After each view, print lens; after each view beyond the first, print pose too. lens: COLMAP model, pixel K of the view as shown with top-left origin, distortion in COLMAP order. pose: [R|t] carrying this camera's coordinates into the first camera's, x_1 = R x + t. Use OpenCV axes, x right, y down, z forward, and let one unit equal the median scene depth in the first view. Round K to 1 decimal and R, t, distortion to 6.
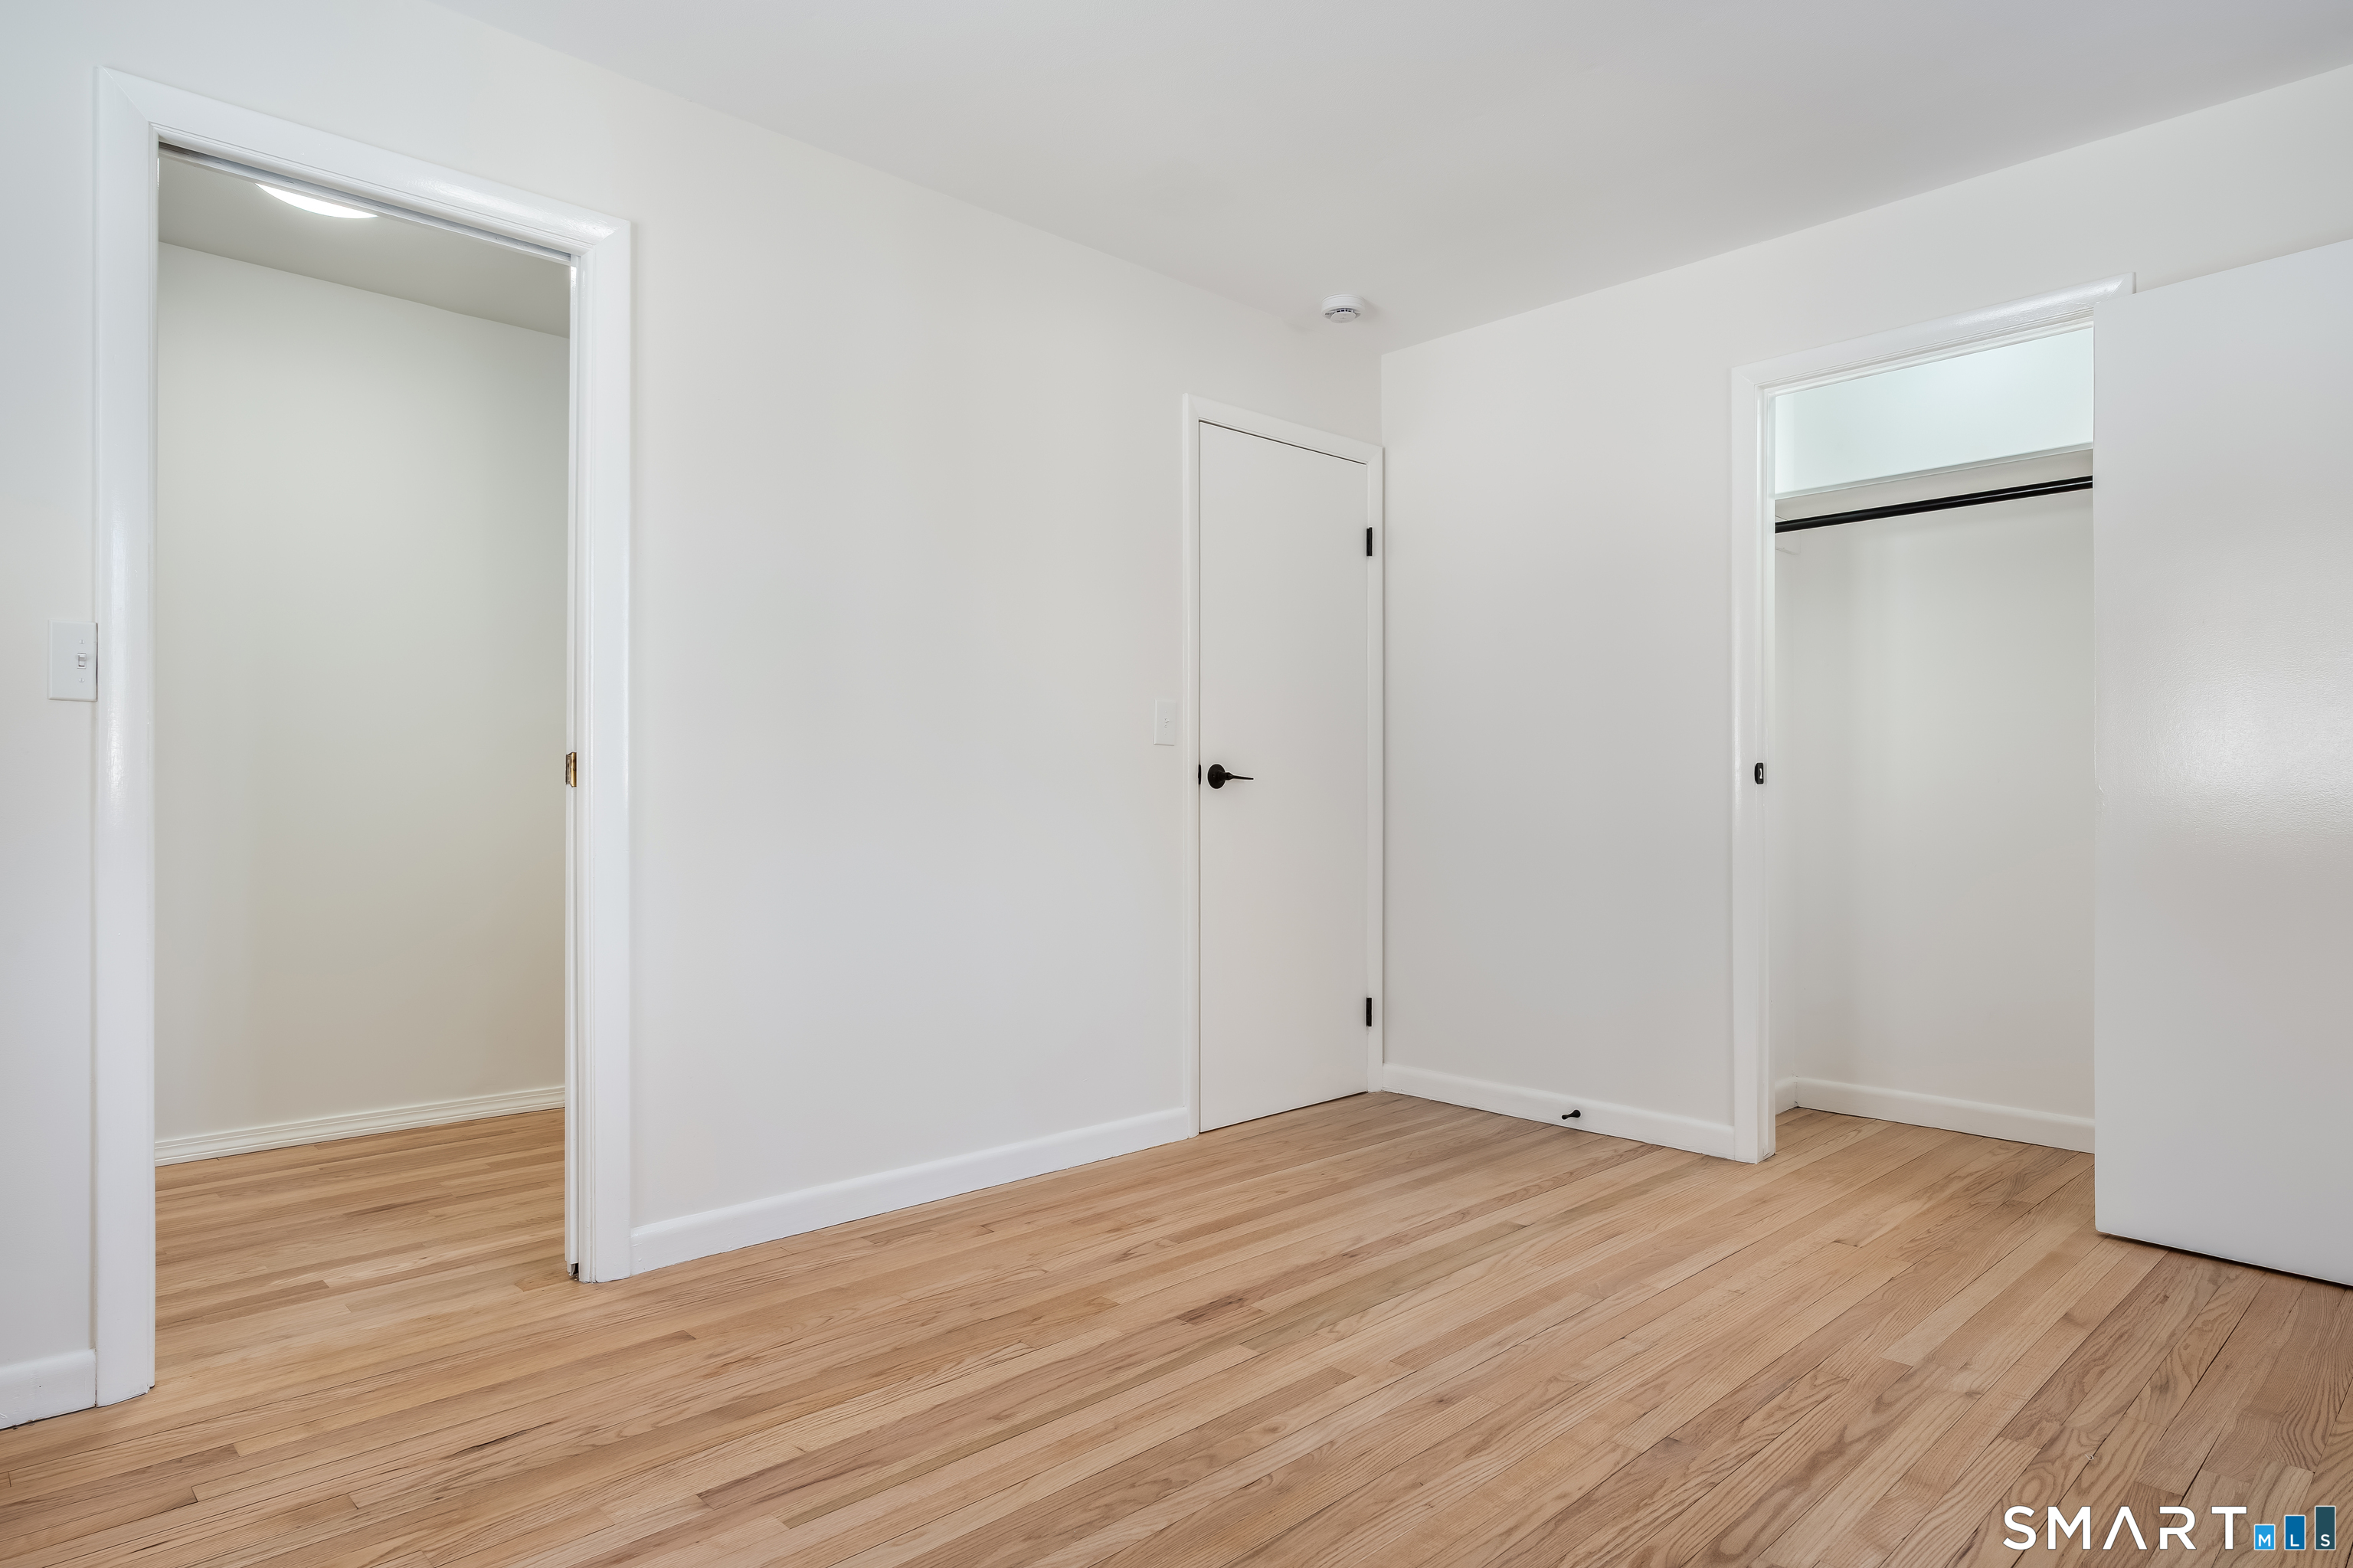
lens RADIAL K [[1364.9, 0, 1174.8], [0, 1364.9, 790.5], [0, 0, 1]] dist [0.004331, 0.001460]
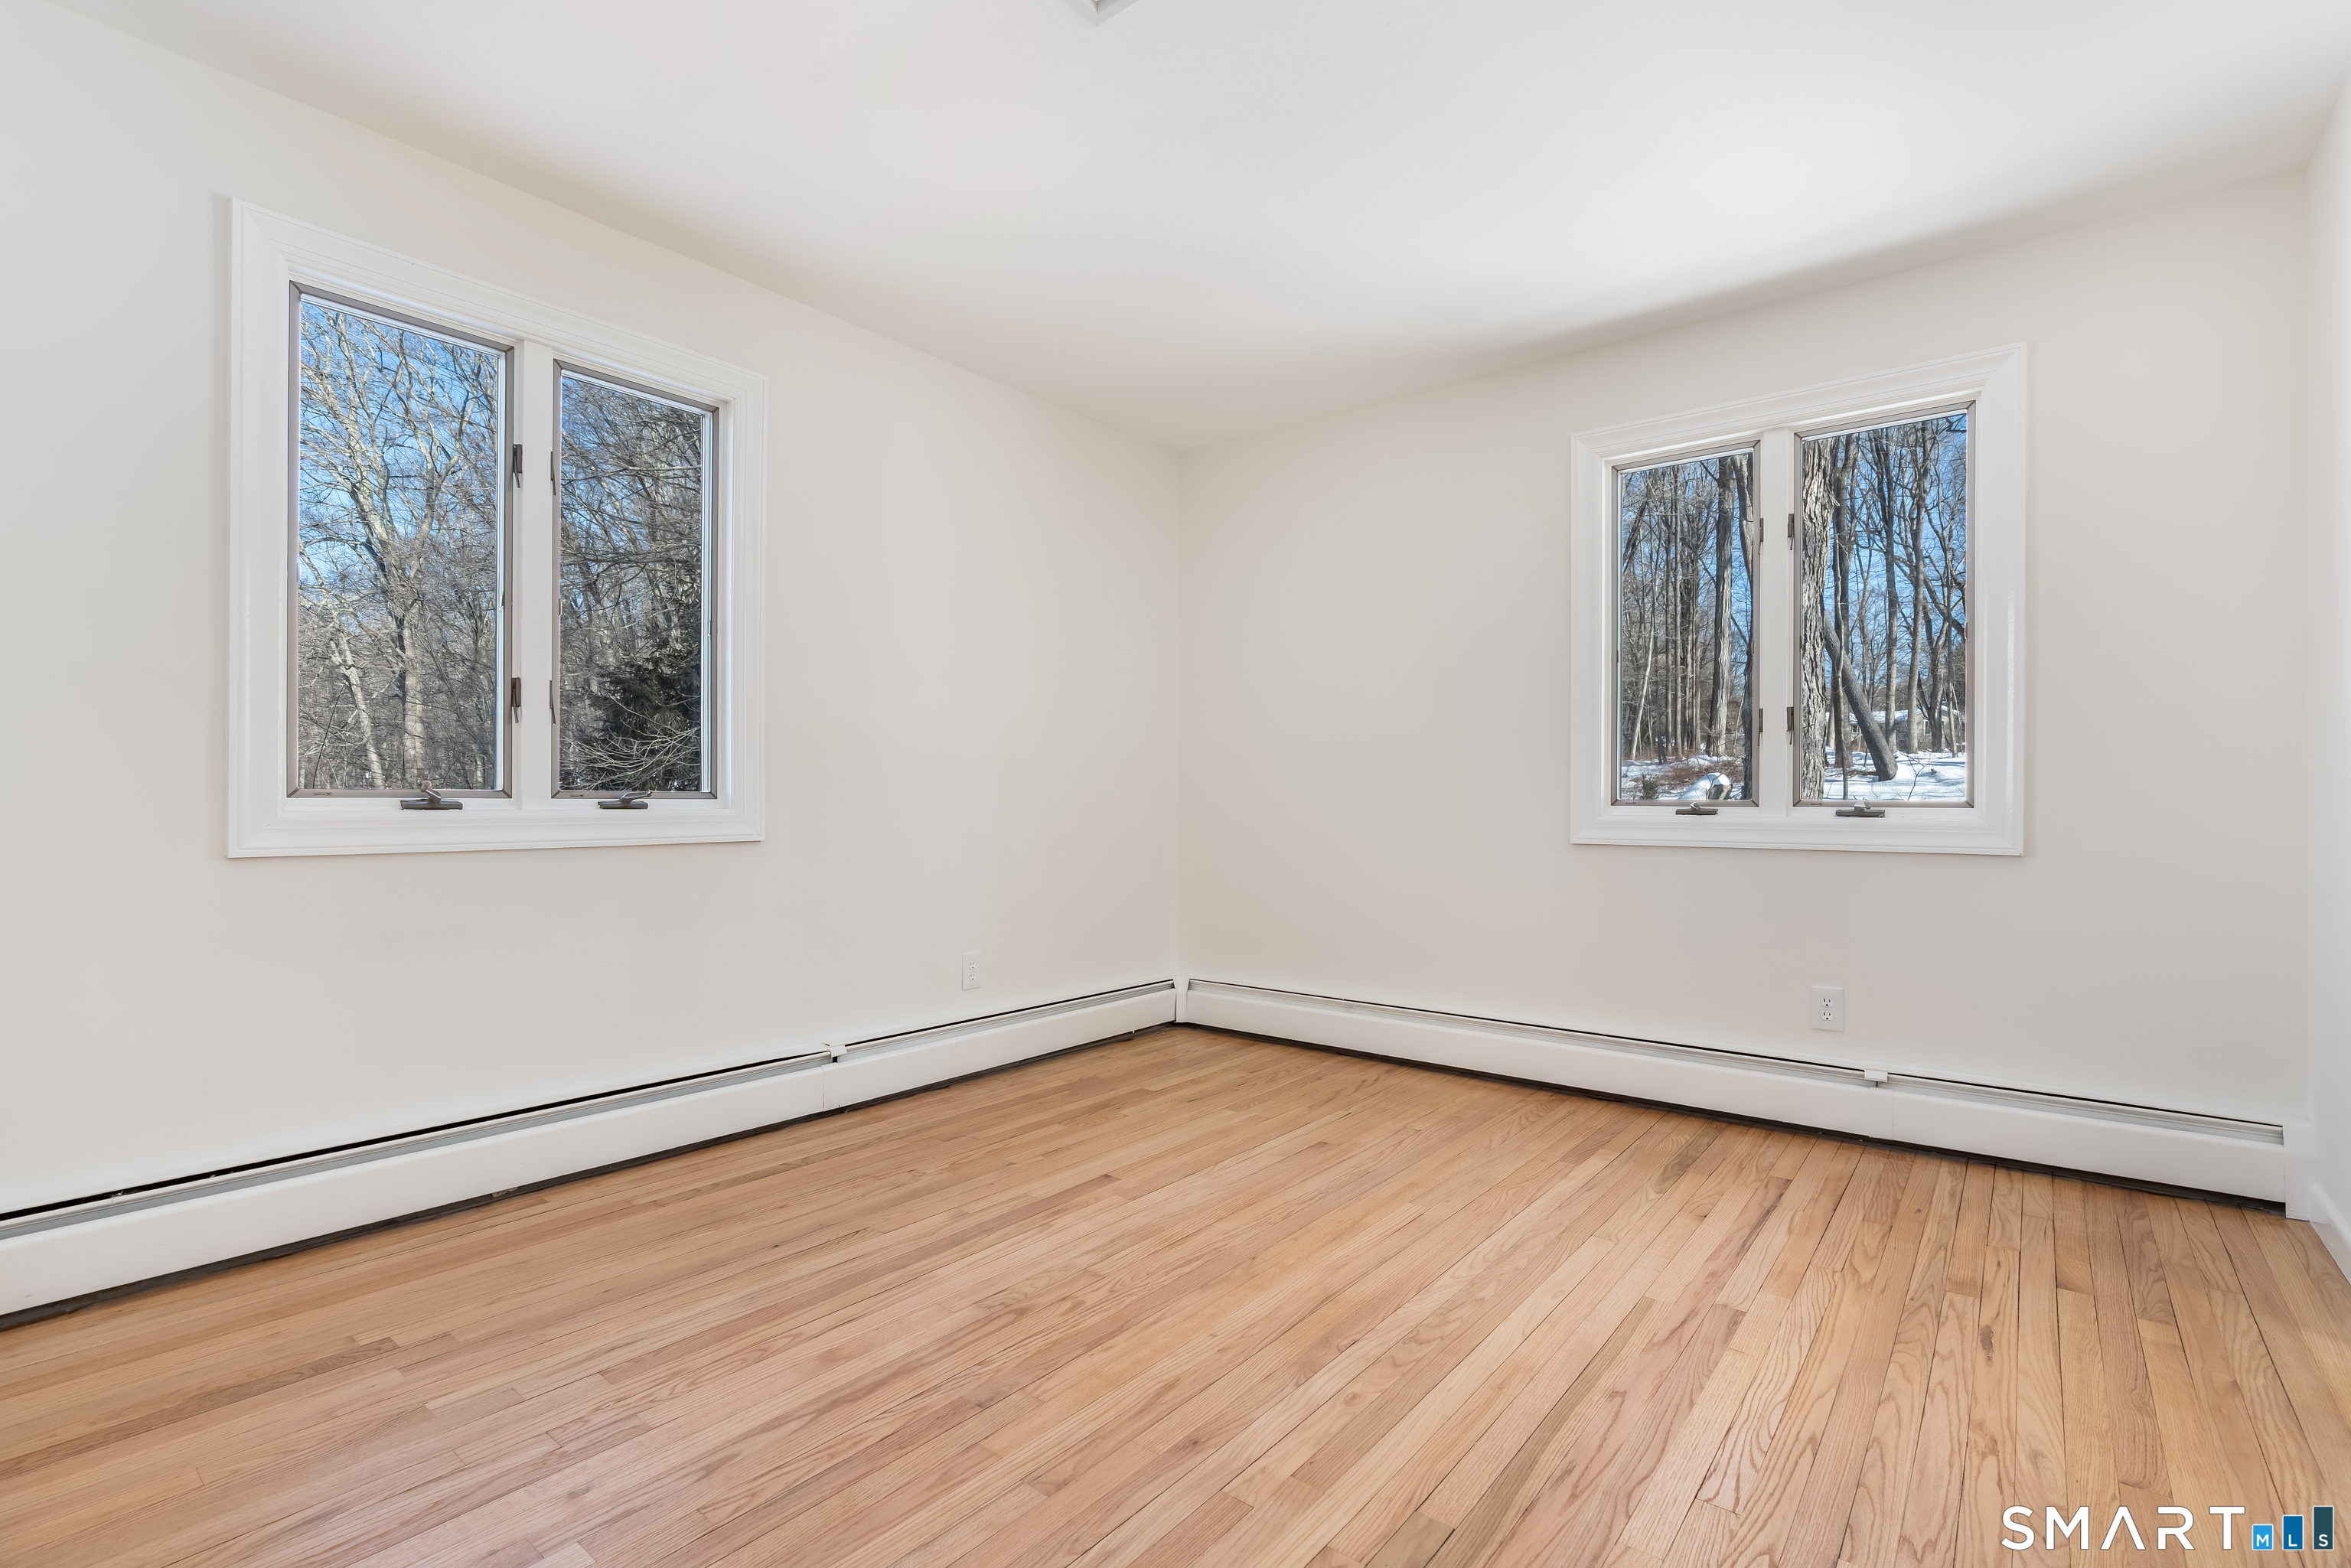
lens RADIAL K [[1069.9, 0, 1177.0], [0, 1069.9, 802.6], [0, 0, 1]] dist [-0.004686, 0.000143]
pose [[-0.992347, -0.002080, -0.123462, 0.313093], [-0.001489, 0.999987, -0.004881, 0.013483], [0.123470, -0.004660, -0.992337, 1.811648]]
